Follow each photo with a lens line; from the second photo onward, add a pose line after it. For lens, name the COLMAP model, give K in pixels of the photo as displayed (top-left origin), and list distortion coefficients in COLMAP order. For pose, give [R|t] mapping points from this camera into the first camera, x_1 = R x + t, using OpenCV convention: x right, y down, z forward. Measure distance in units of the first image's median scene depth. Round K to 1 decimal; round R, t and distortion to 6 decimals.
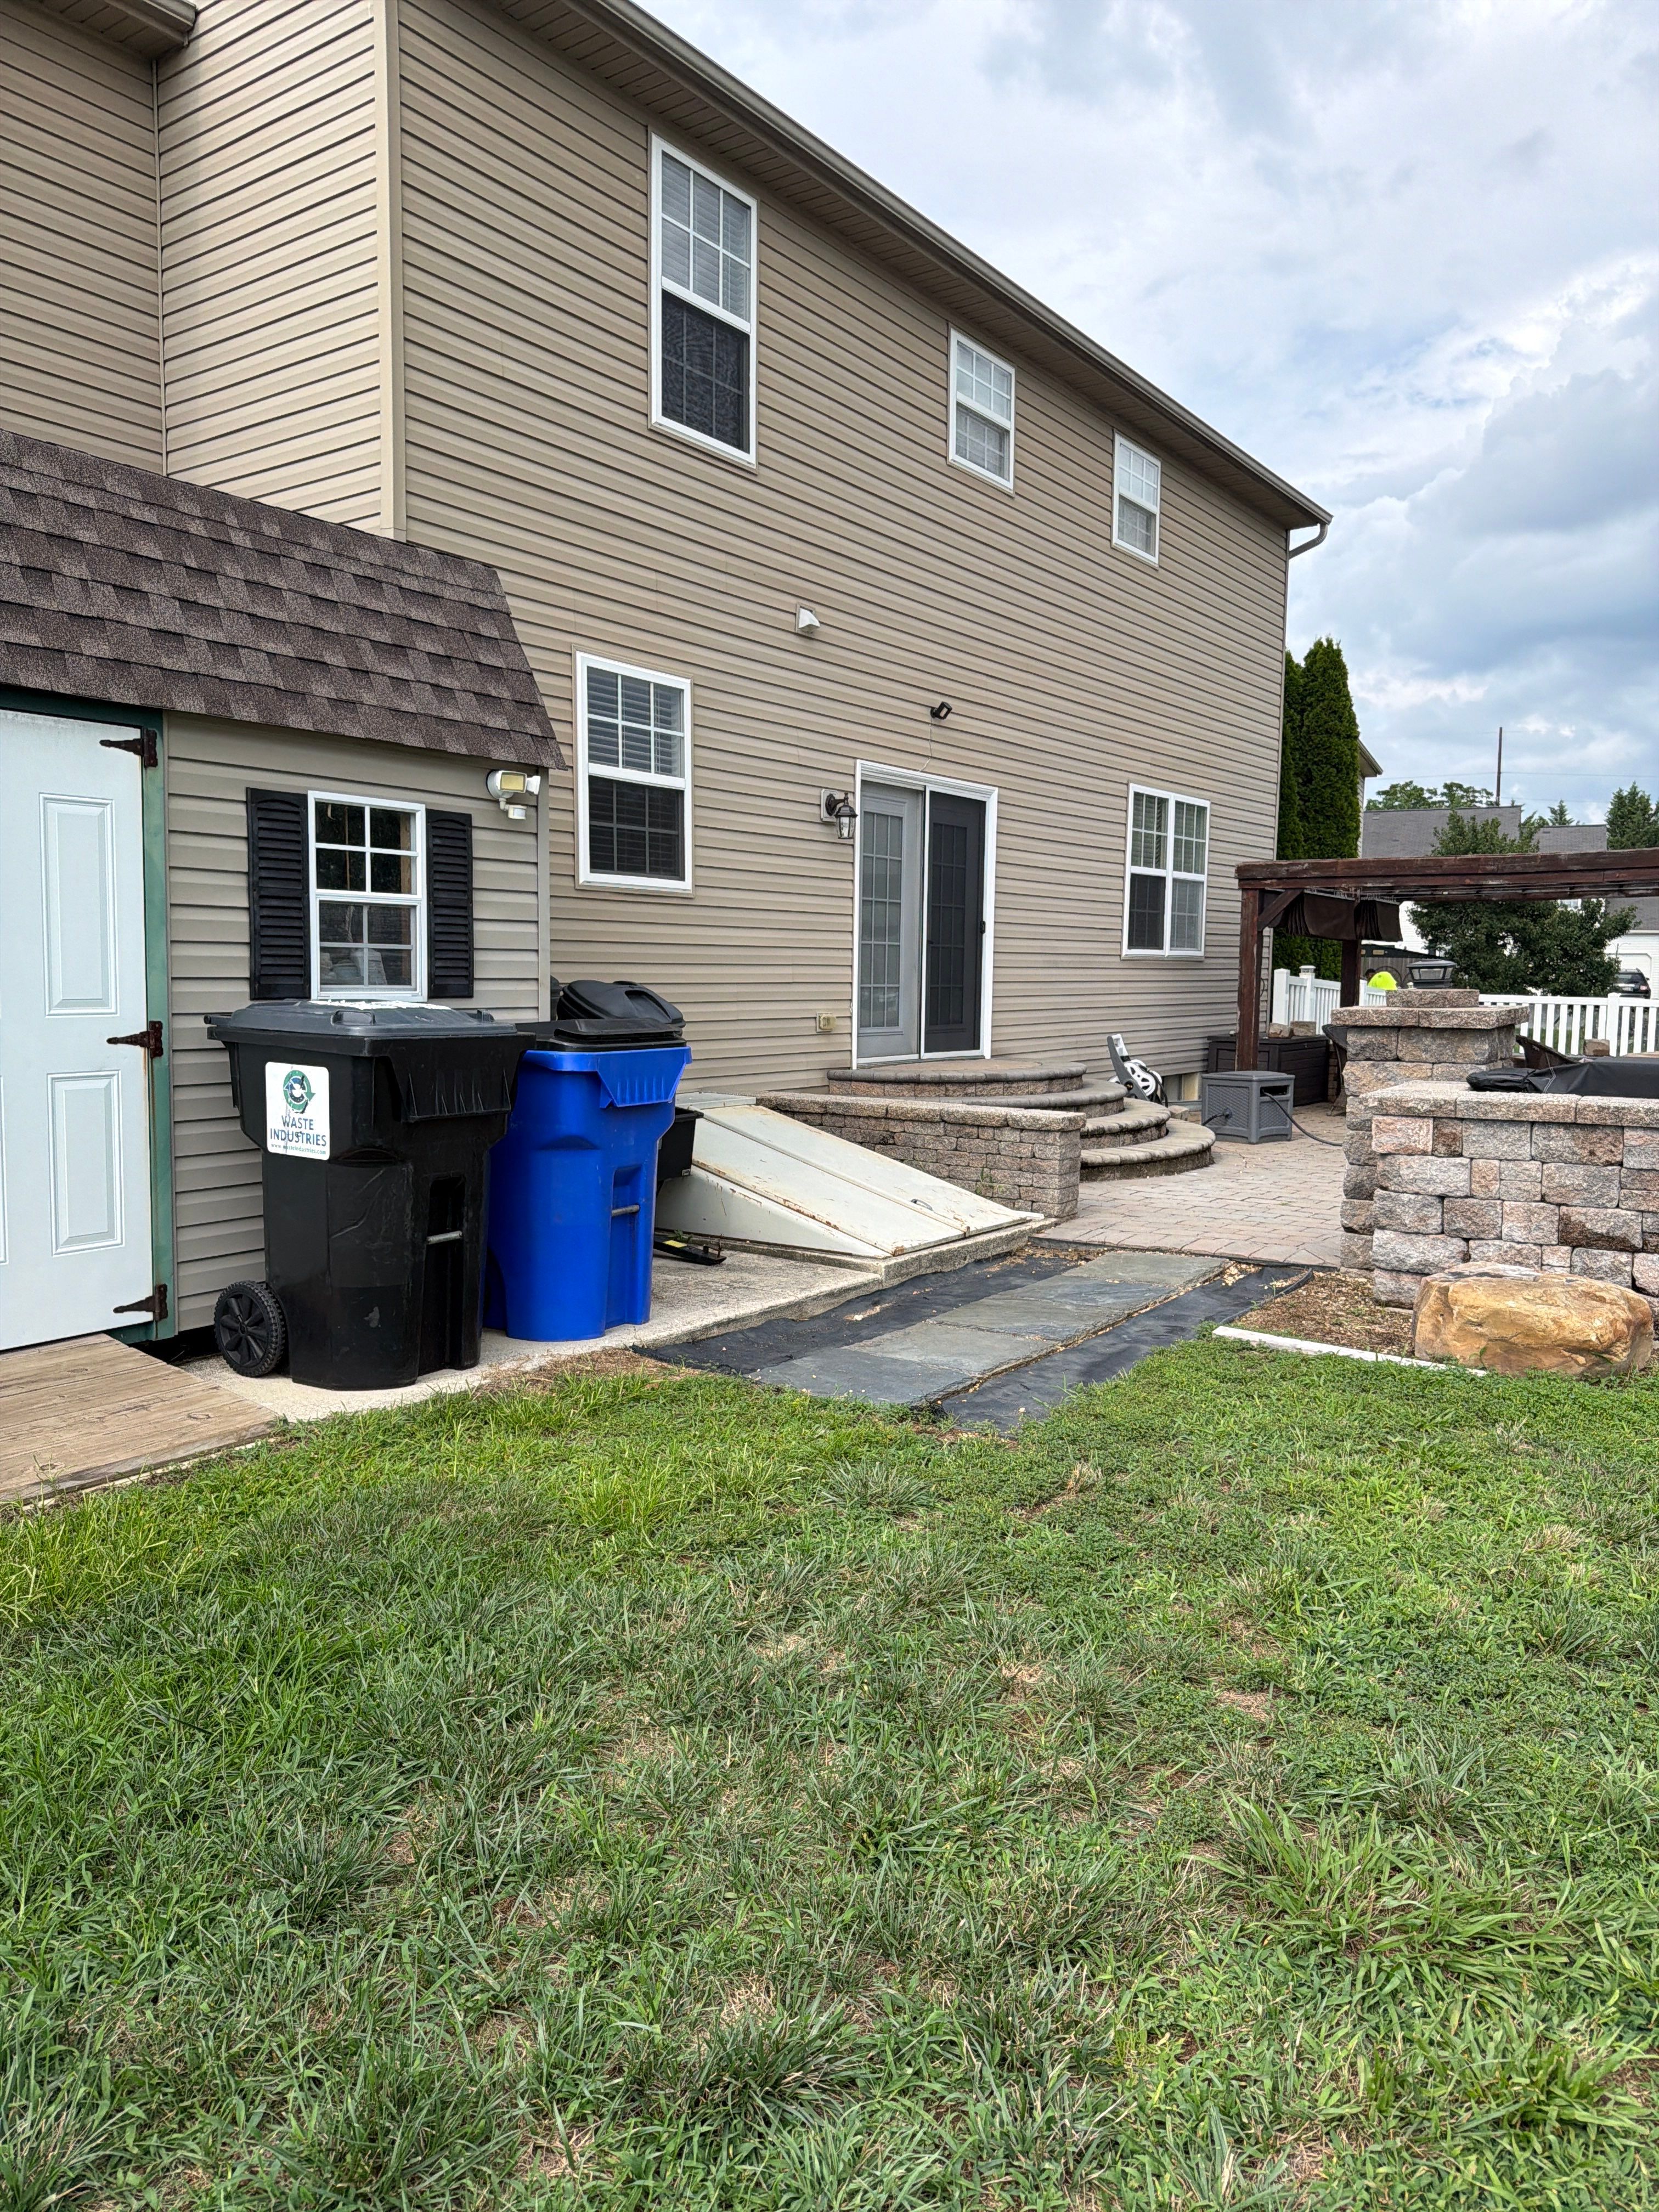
lens RADIAL K [[1585.2, 0, 764.7], [0, 1585.2, 1131.2], [0, 0, 1]] dist [0.000685, -0.001508]
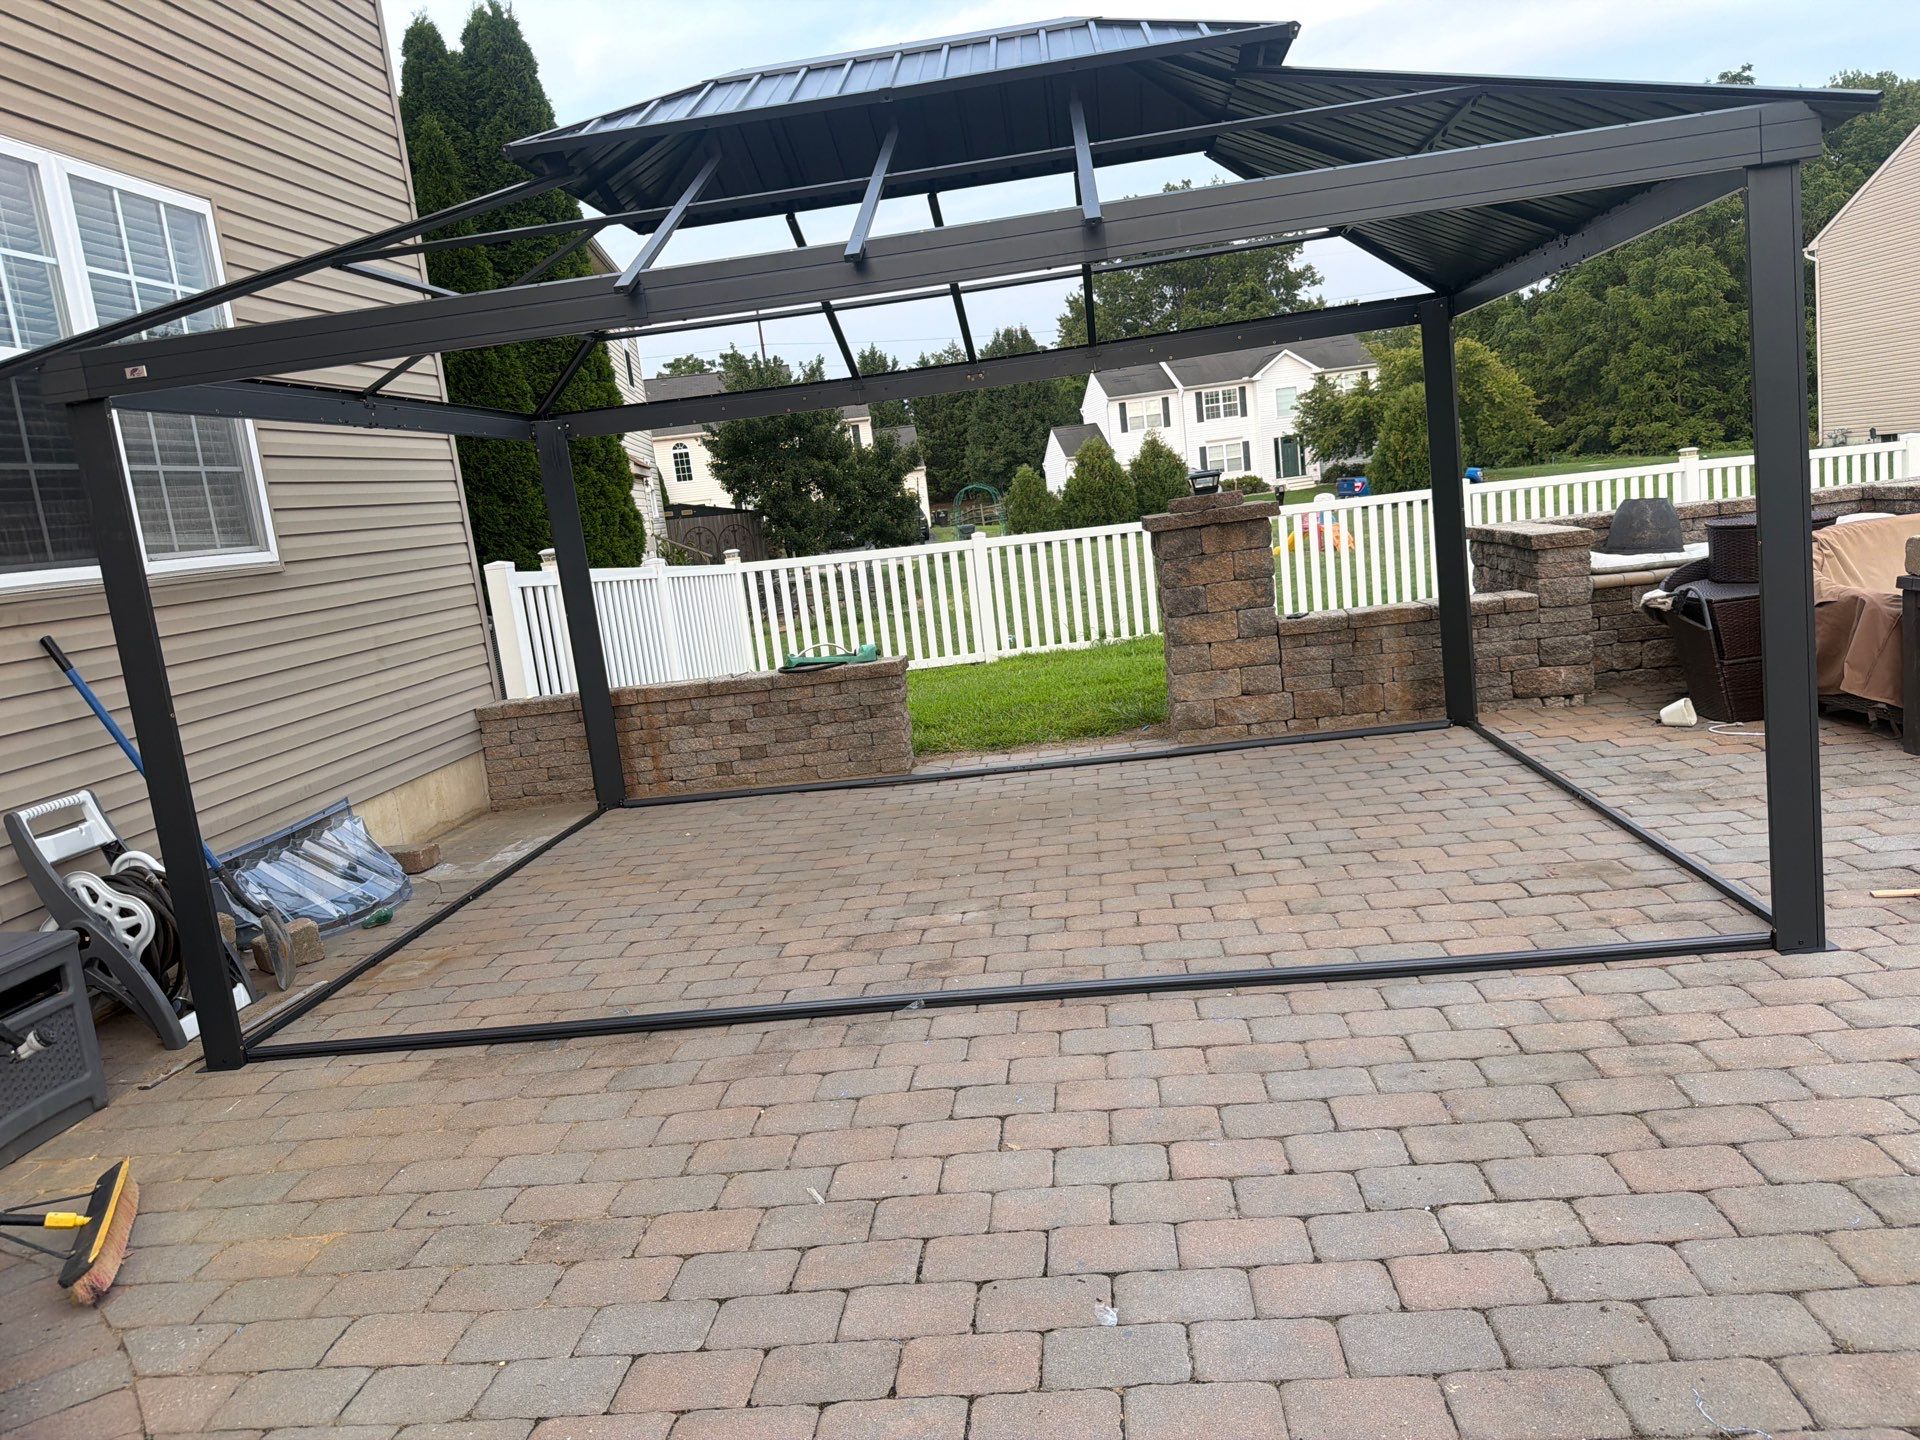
lens RADIAL K [[1411.4, 0, 932.3], [0, 1411.4, 749.0], [0, 0, 1]] dist [0.004569, -0.004006]
pose [[0.855737, -0.191118, 0.480820, 0.212252], [0.171733, 0.981513, 0.084495, -0.055579], [-0.488080, 0.010268, 0.872738, 0.515420]]
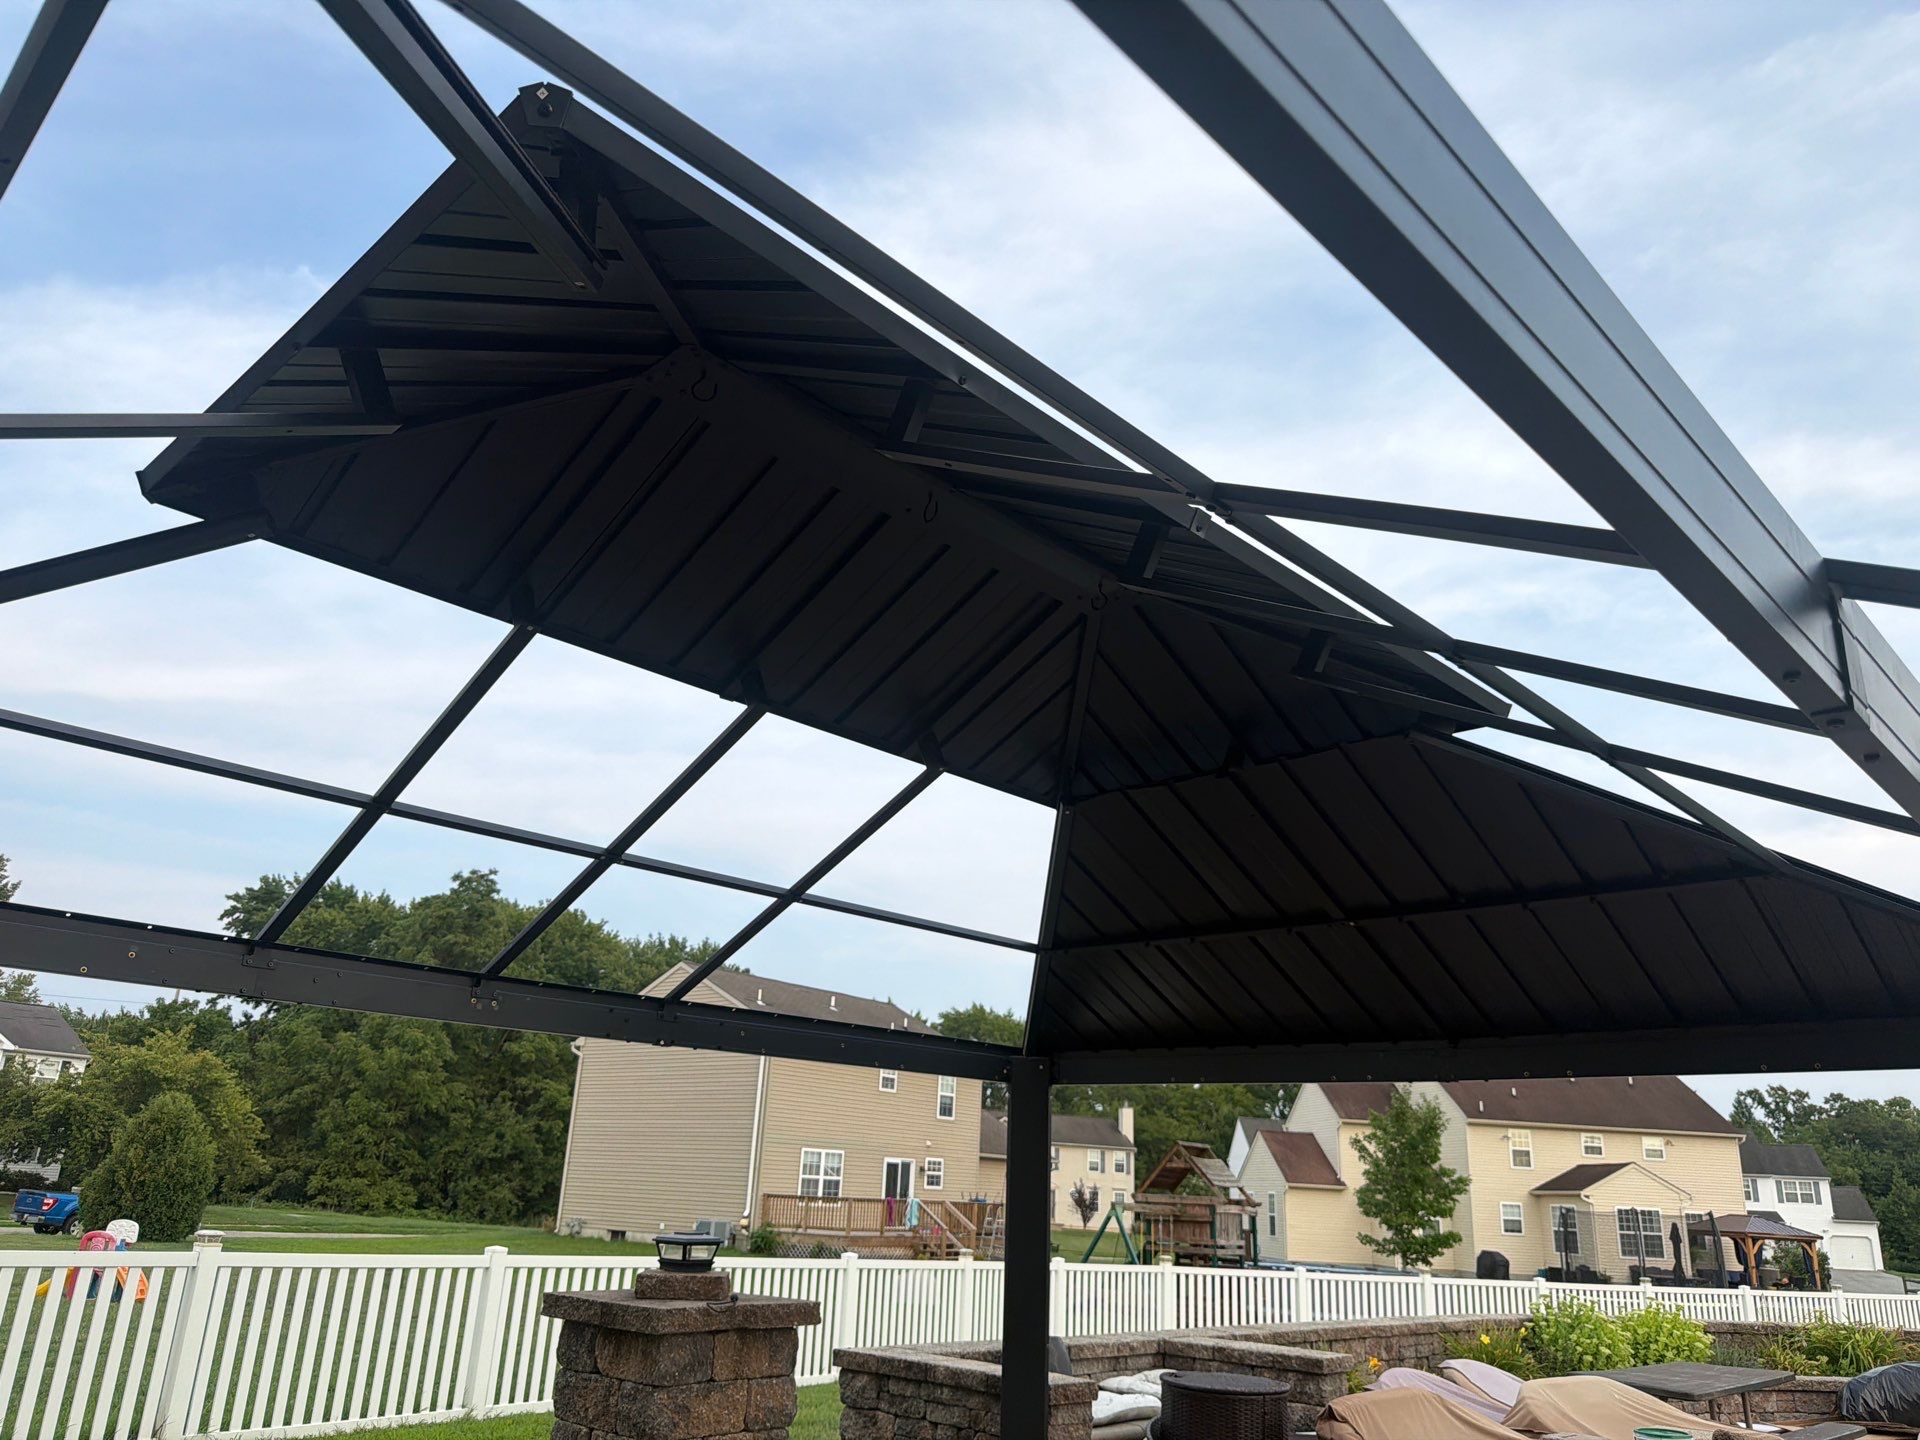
lens RADIAL K [[1376.0, 0, 961.6], [0, 1376.0, 672.9], [0, 0, 1]] dist [0.000685, -0.001508]
pose [[0.128931, 0.352898, 0.926736, 0.222334], [0.057897, 0.930263, -0.362296, -0.089499], [-0.989962, 0.100366, 0.099508, 0.757627]]
